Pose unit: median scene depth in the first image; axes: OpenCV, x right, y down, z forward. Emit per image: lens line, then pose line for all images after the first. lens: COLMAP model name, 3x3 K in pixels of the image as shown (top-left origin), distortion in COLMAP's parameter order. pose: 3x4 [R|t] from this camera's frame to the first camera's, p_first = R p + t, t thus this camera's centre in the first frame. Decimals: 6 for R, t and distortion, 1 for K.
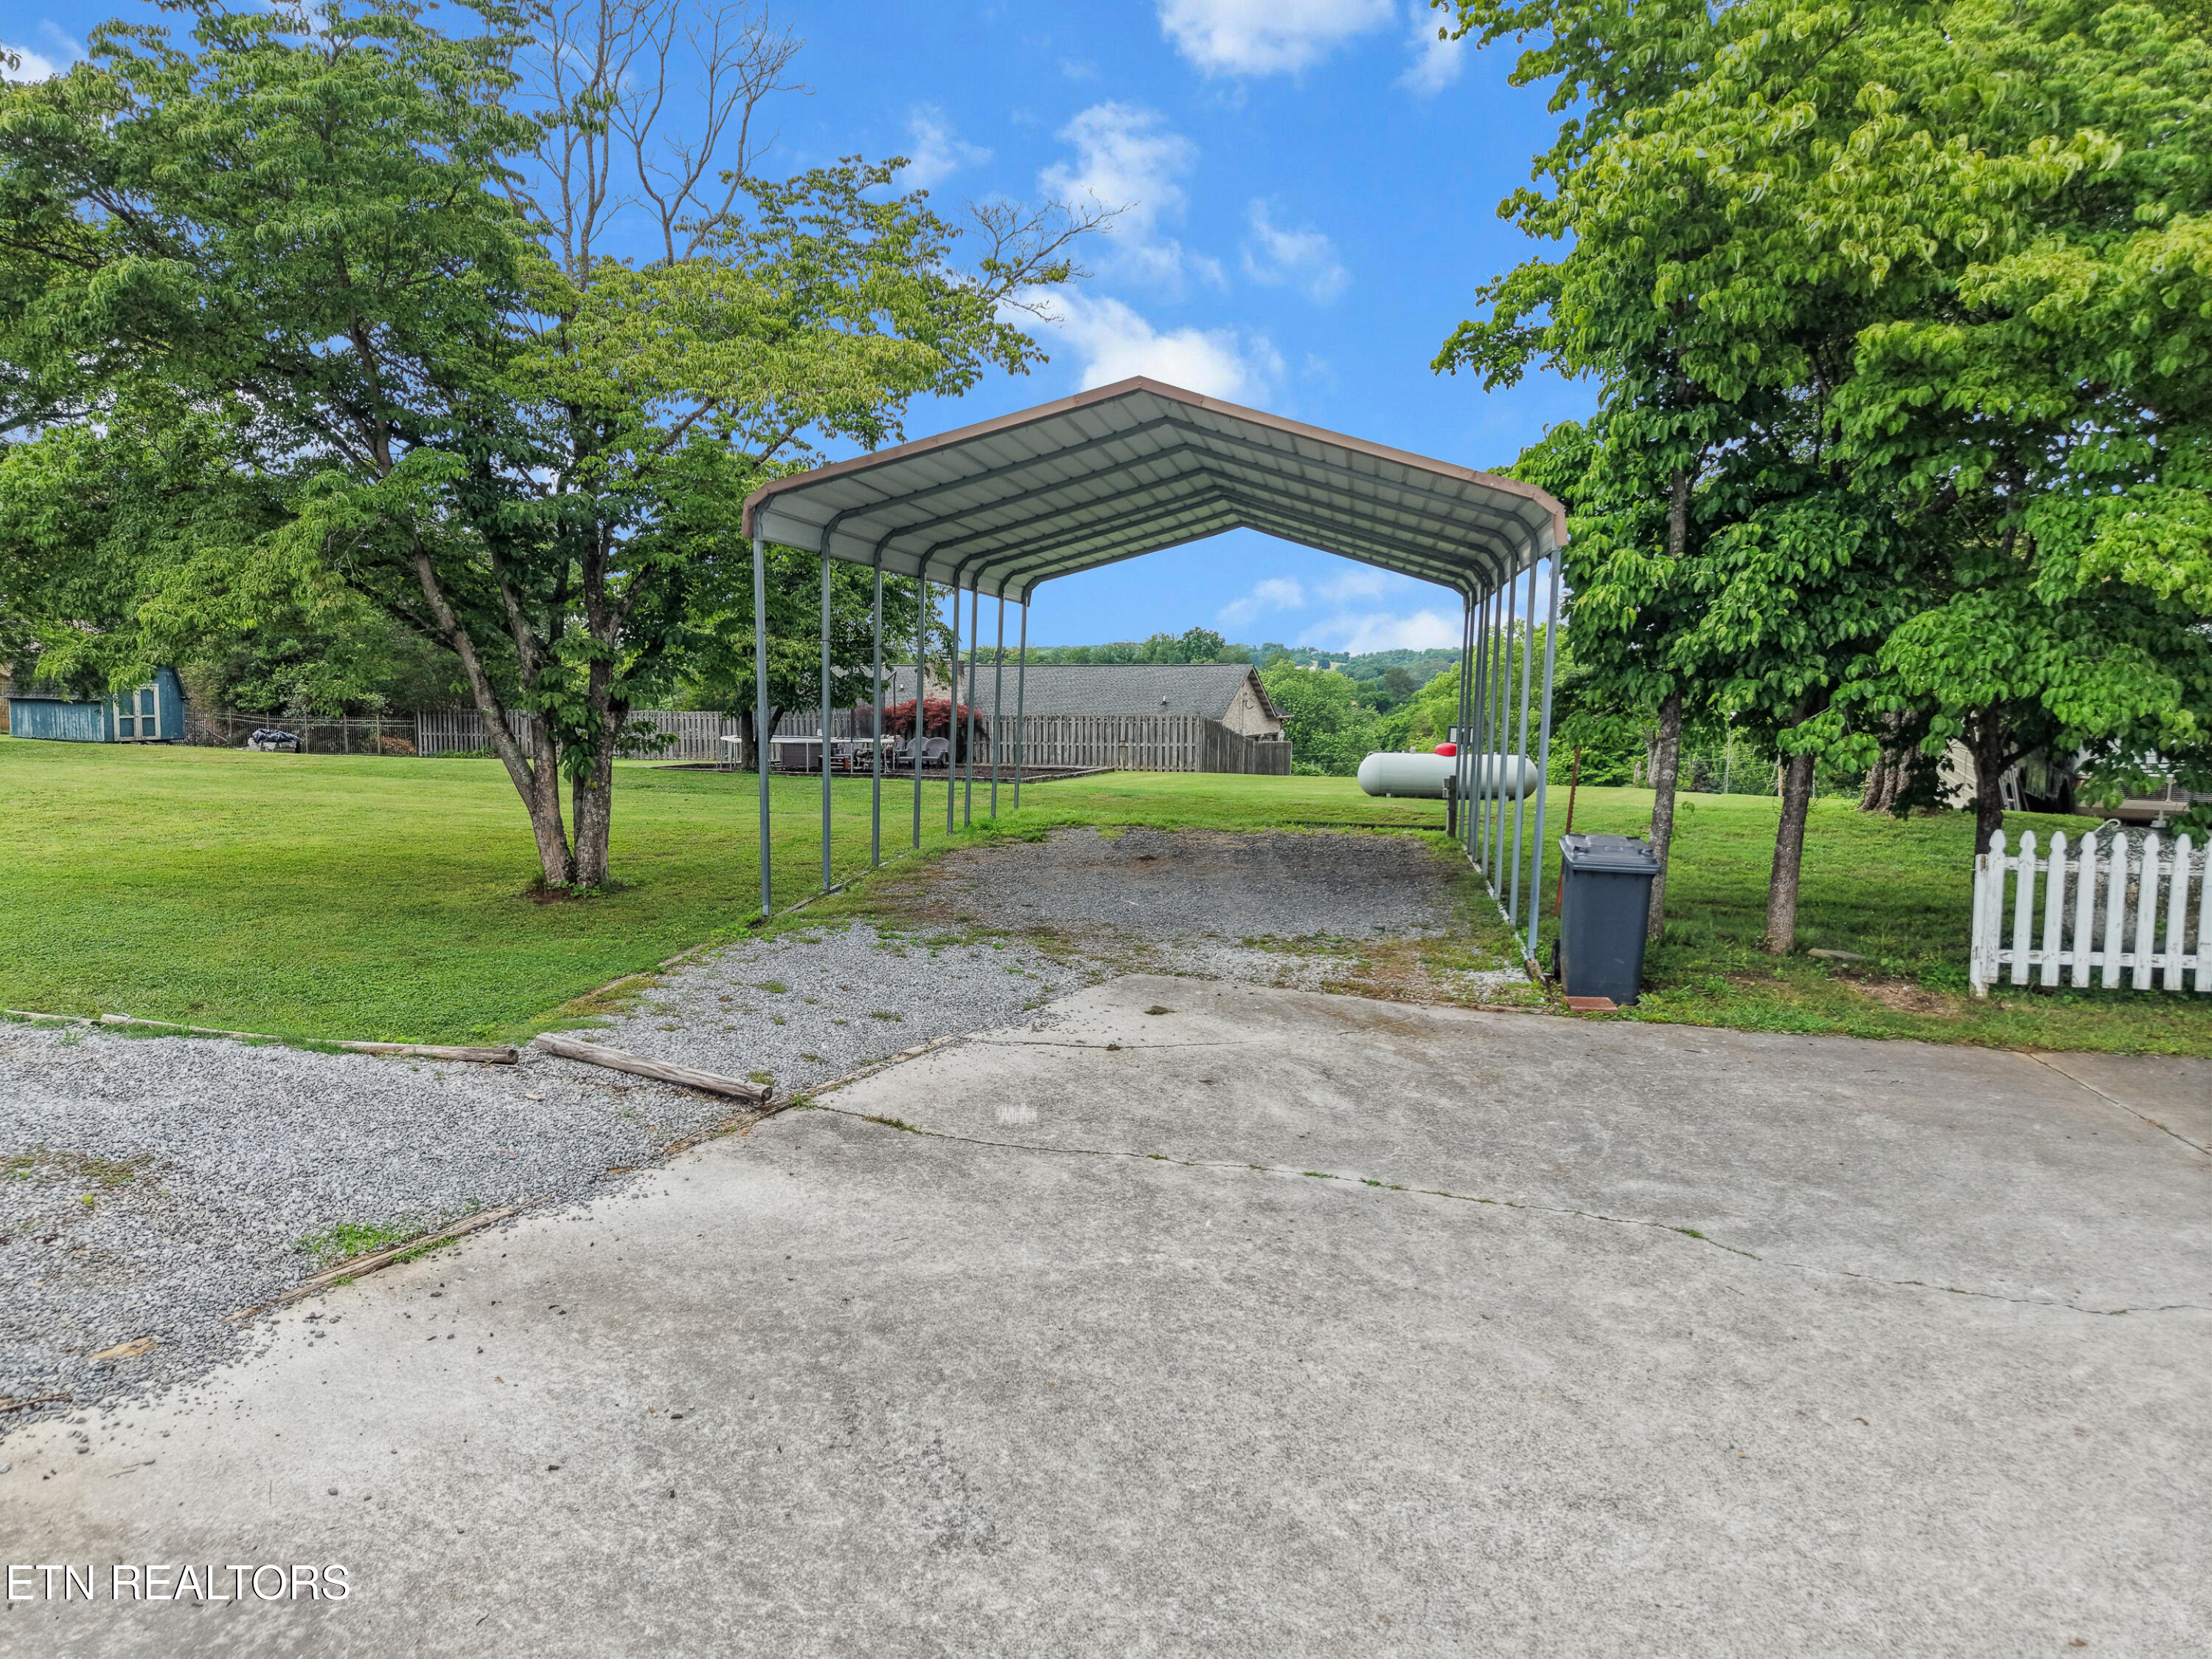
lens RADIAL K [[1456.5, 0, 1106.0], [0, 1456.5, 829.5], [0, 0, 1]] dist [0.061220, -0.089178]
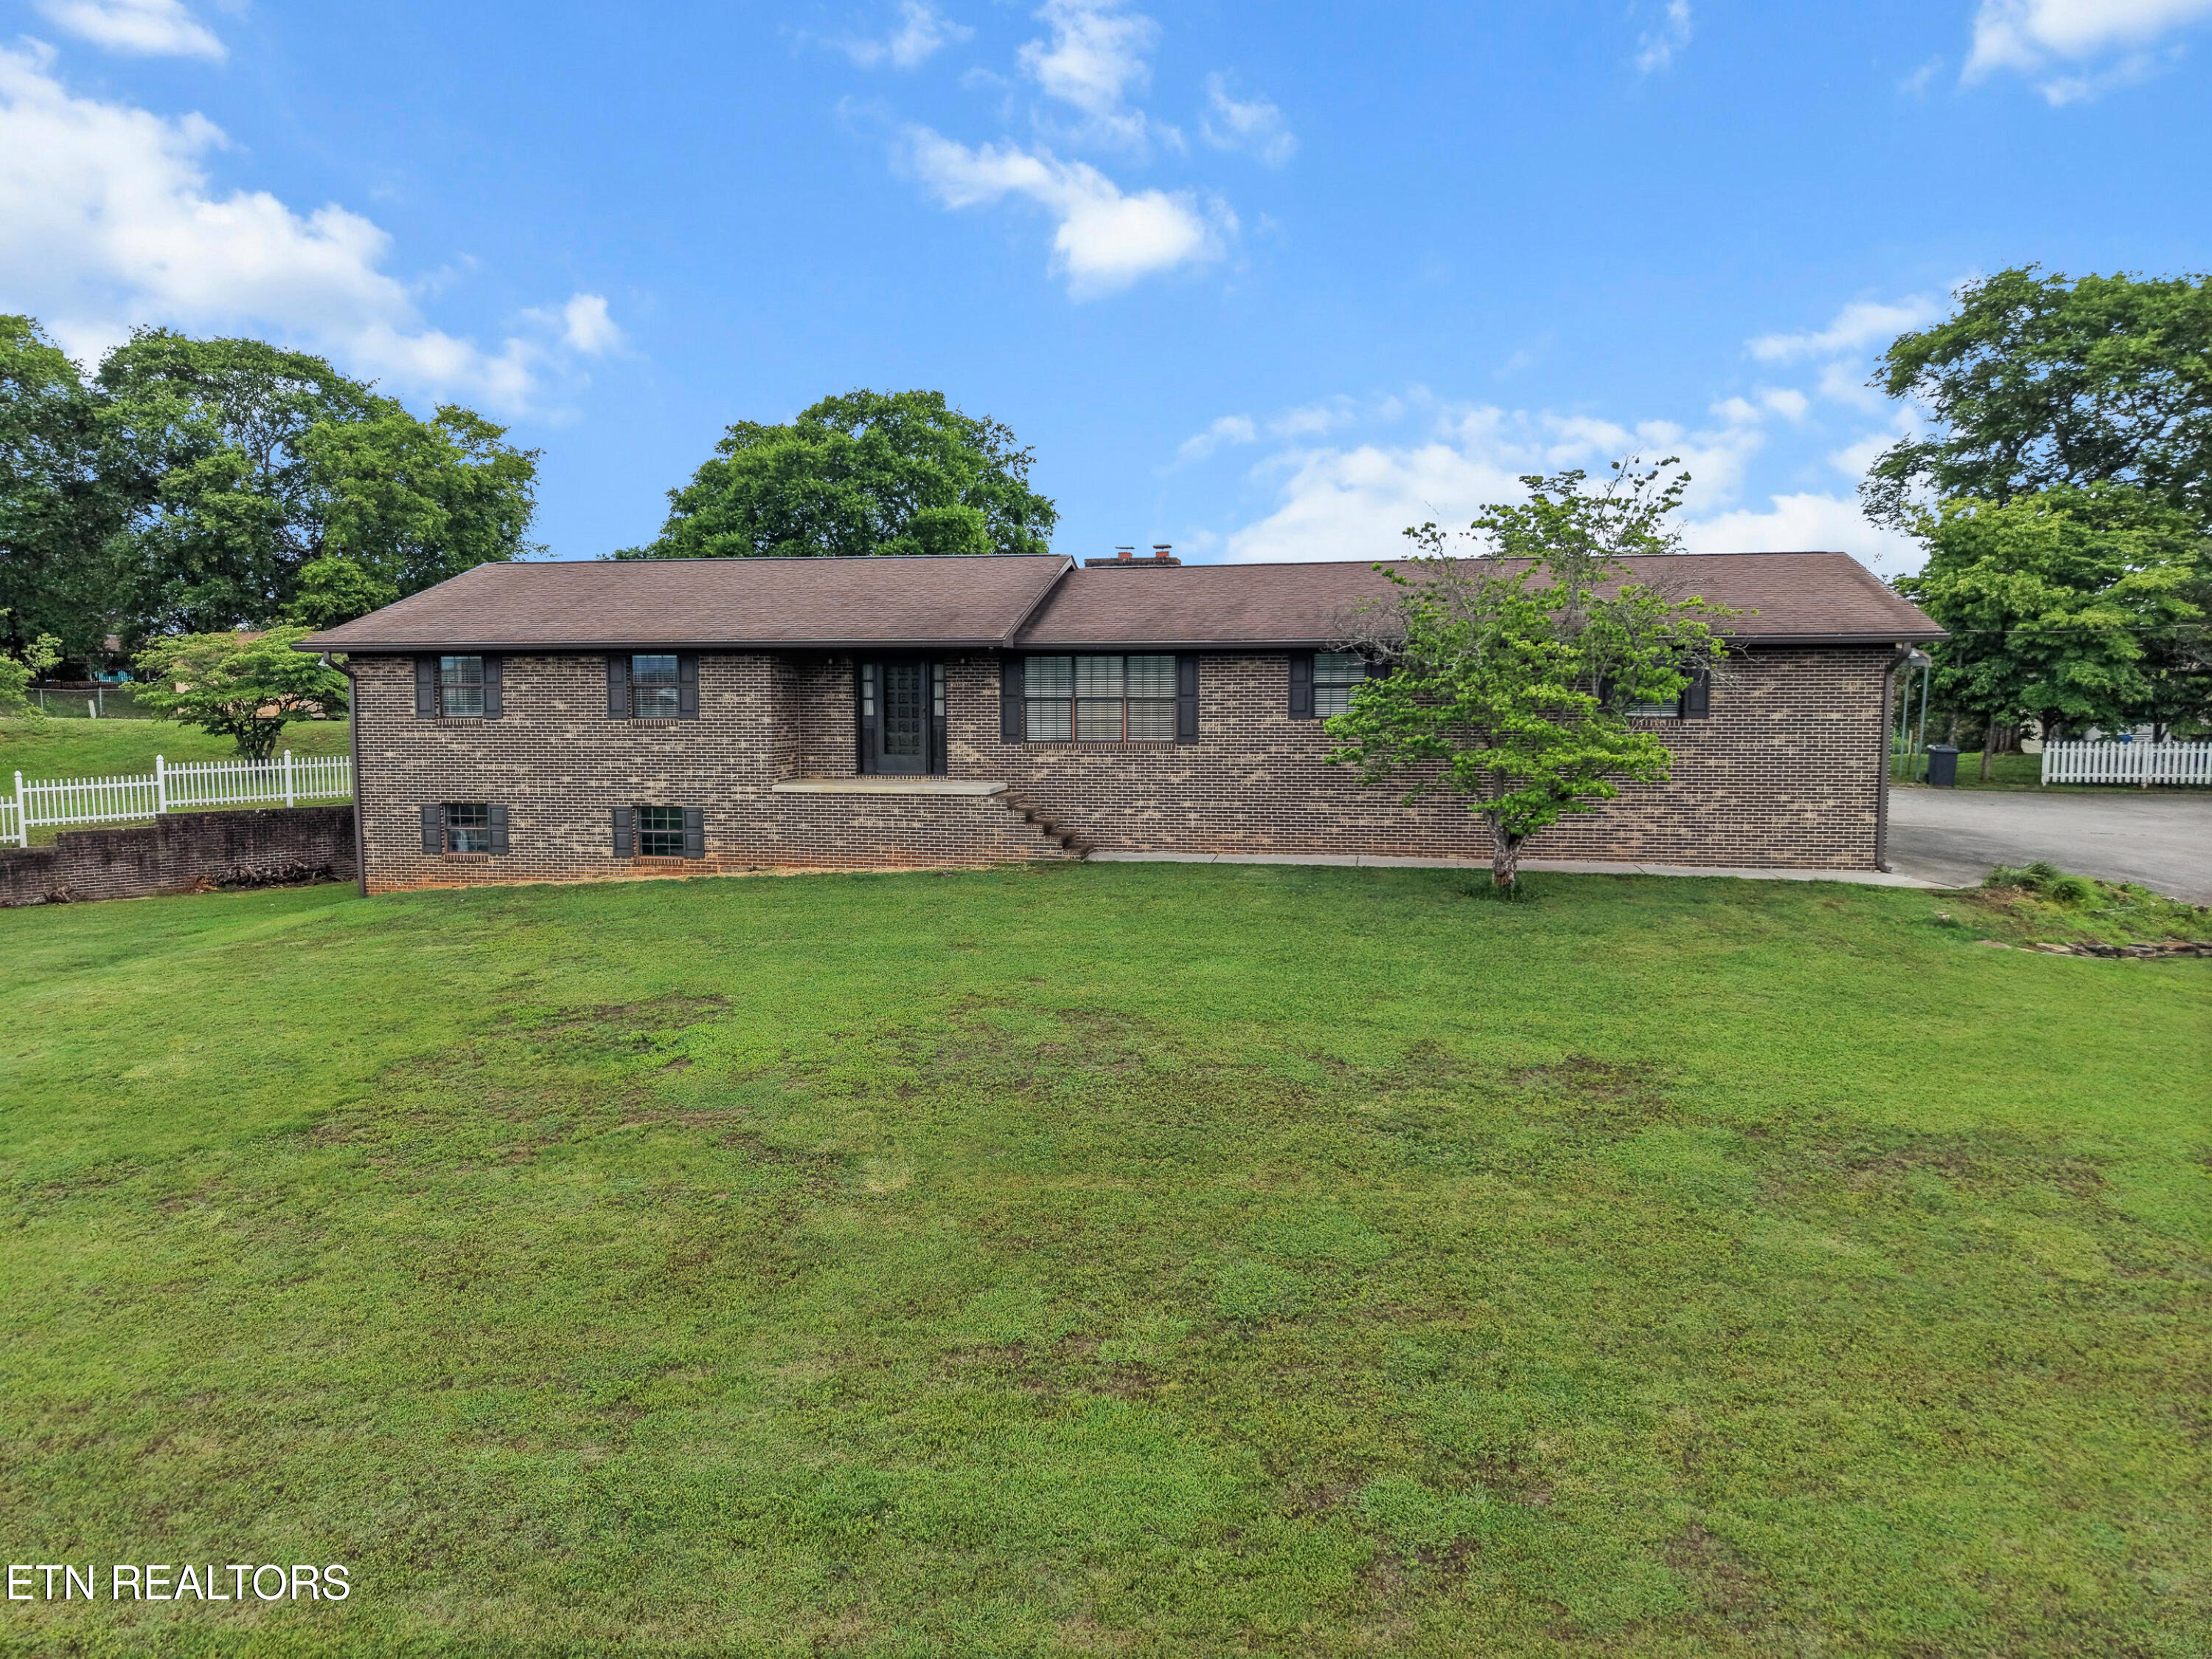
lens RADIAL K [[1456.5, 0, 1106.0], [0, 1456.5, 829.5], [0, 0, 1]] dist [0.061220, -0.089178]
pose [[0.999380, -0.001339, -0.035194, -1.679503], [0.001205, 0.999992, -0.003820, 0.236805], [0.035198, 0.003775, 0.999373, -2.856330]]
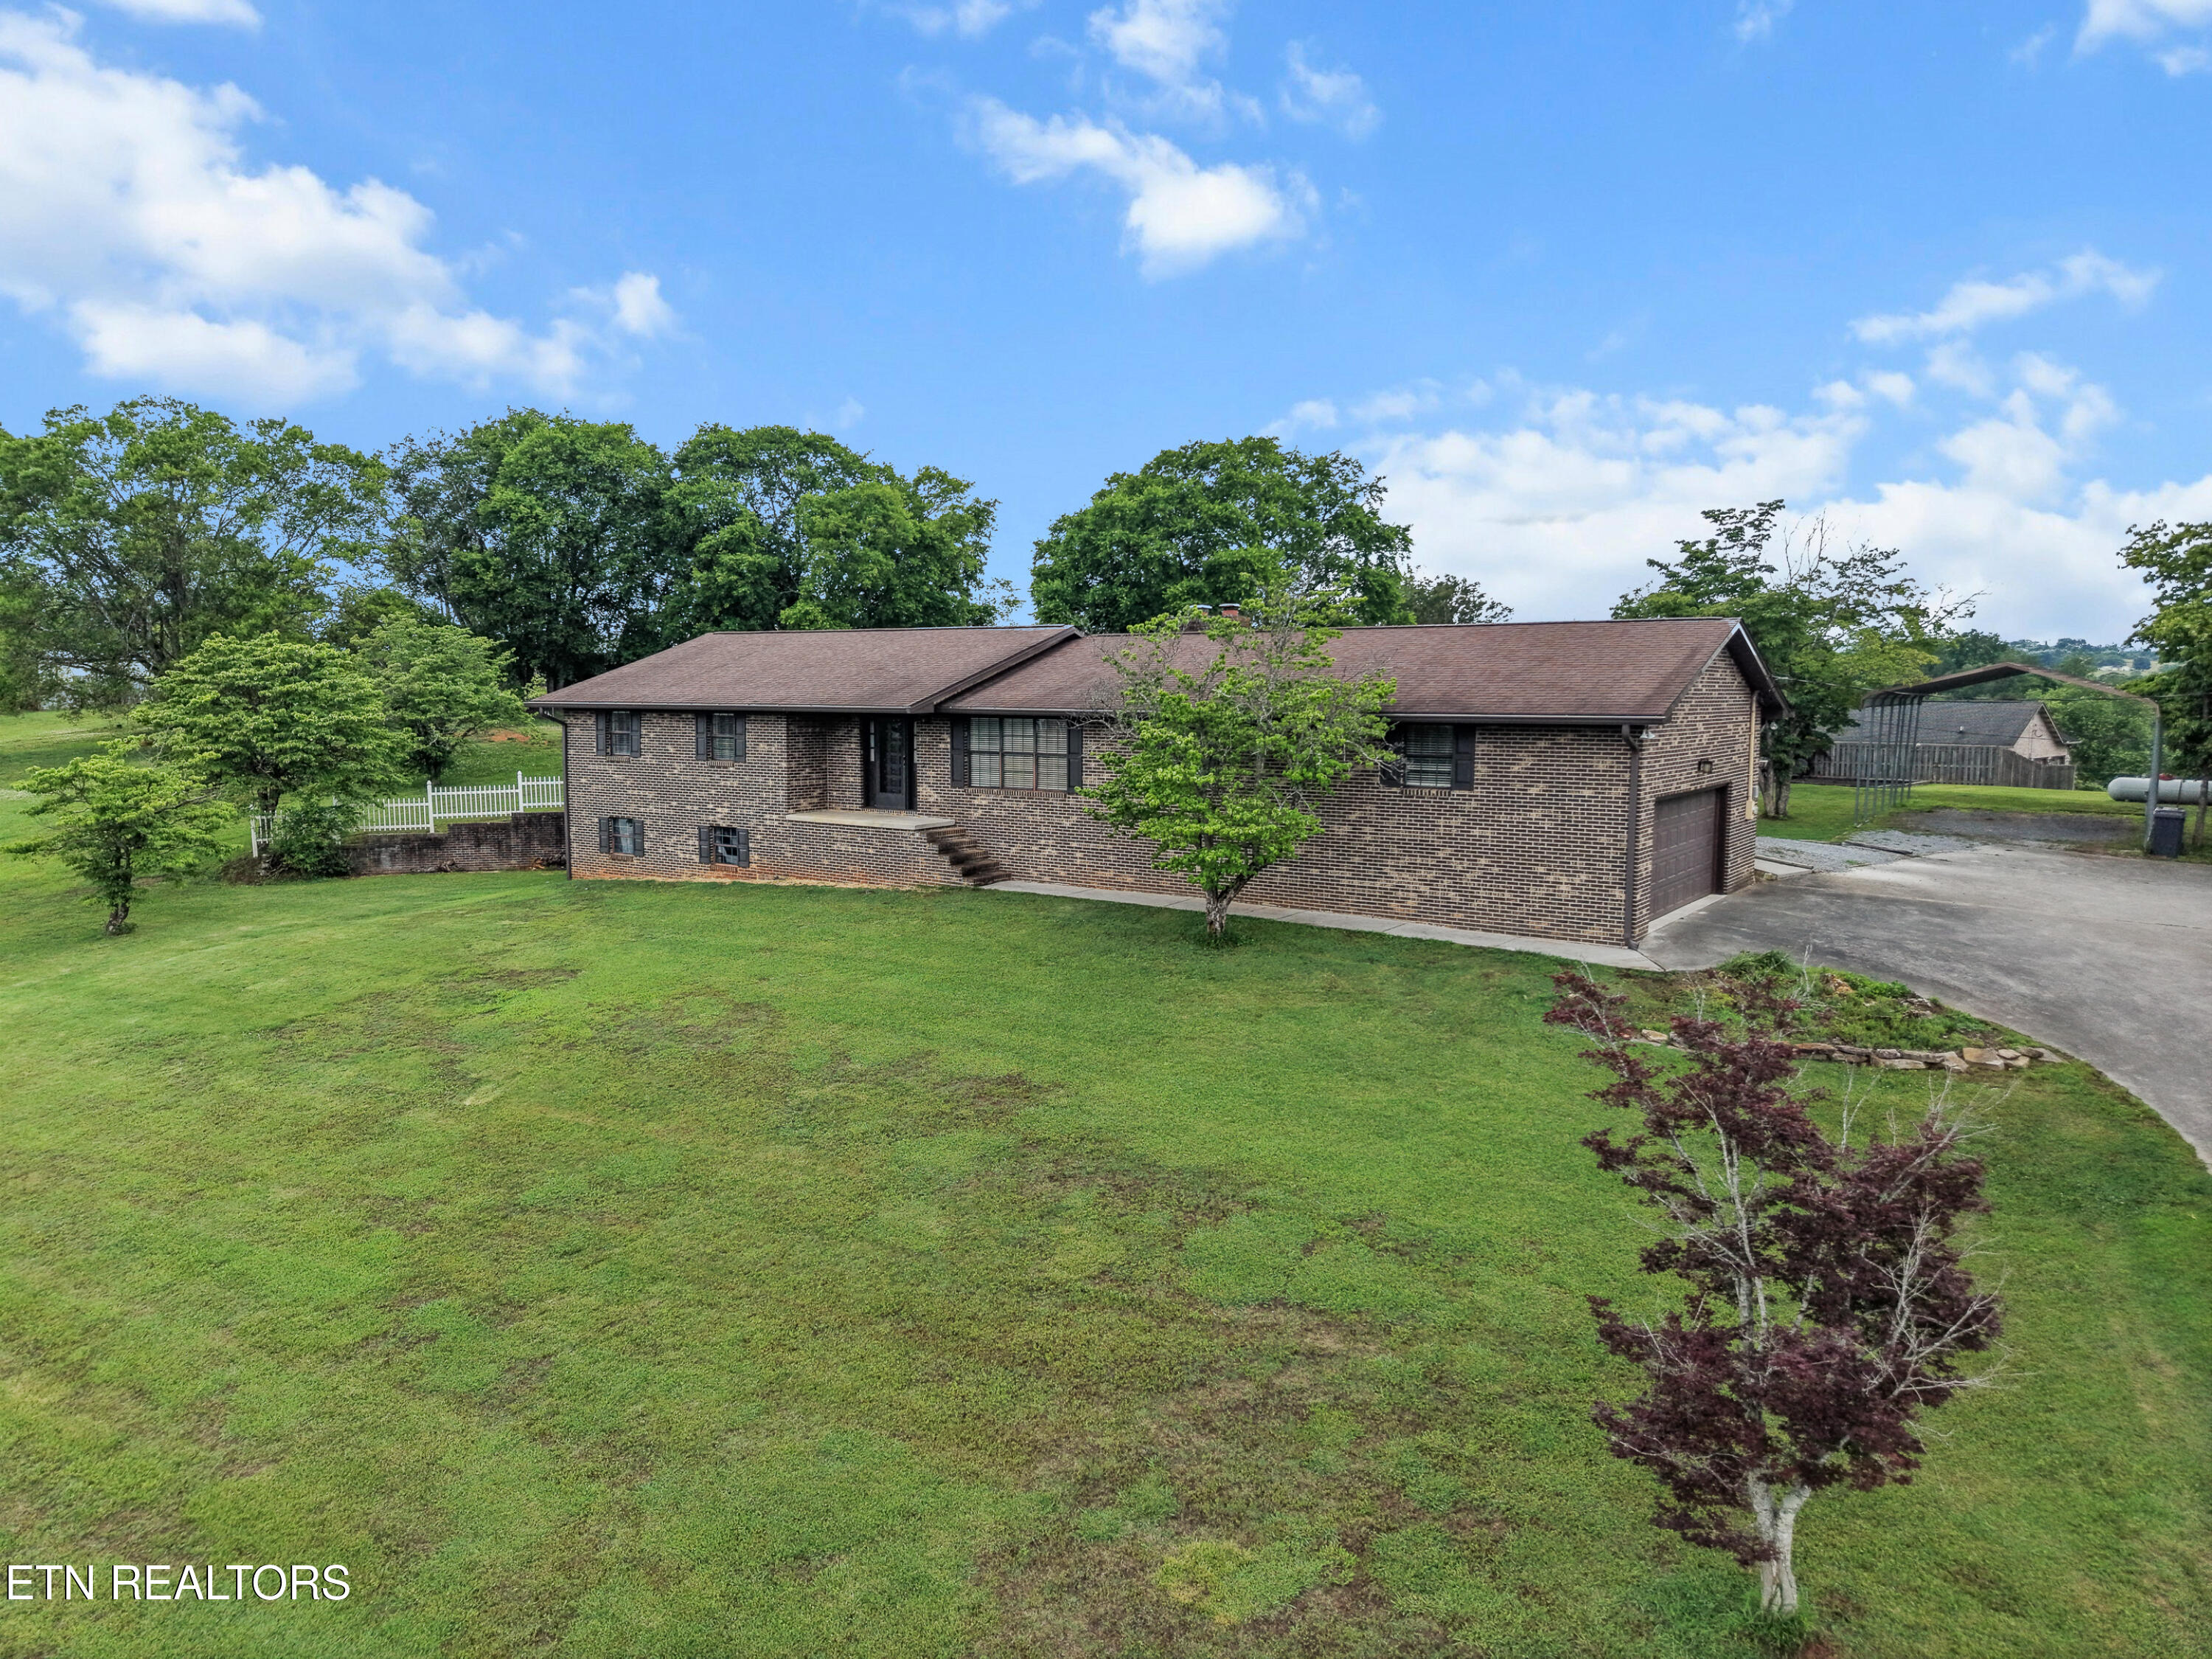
lens RADIAL K [[1456.5, 0, 1106.0], [0, 1456.5, 829.5], [0, 0, 1]] dist [0.061220, -0.089178]
pose [[0.893958, 0.043584, -0.446026, -0.310910], [-0.044194, 0.998982, 0.009041, 0.127636], [0.445966, 0.011630, 0.894974, -2.962773]]
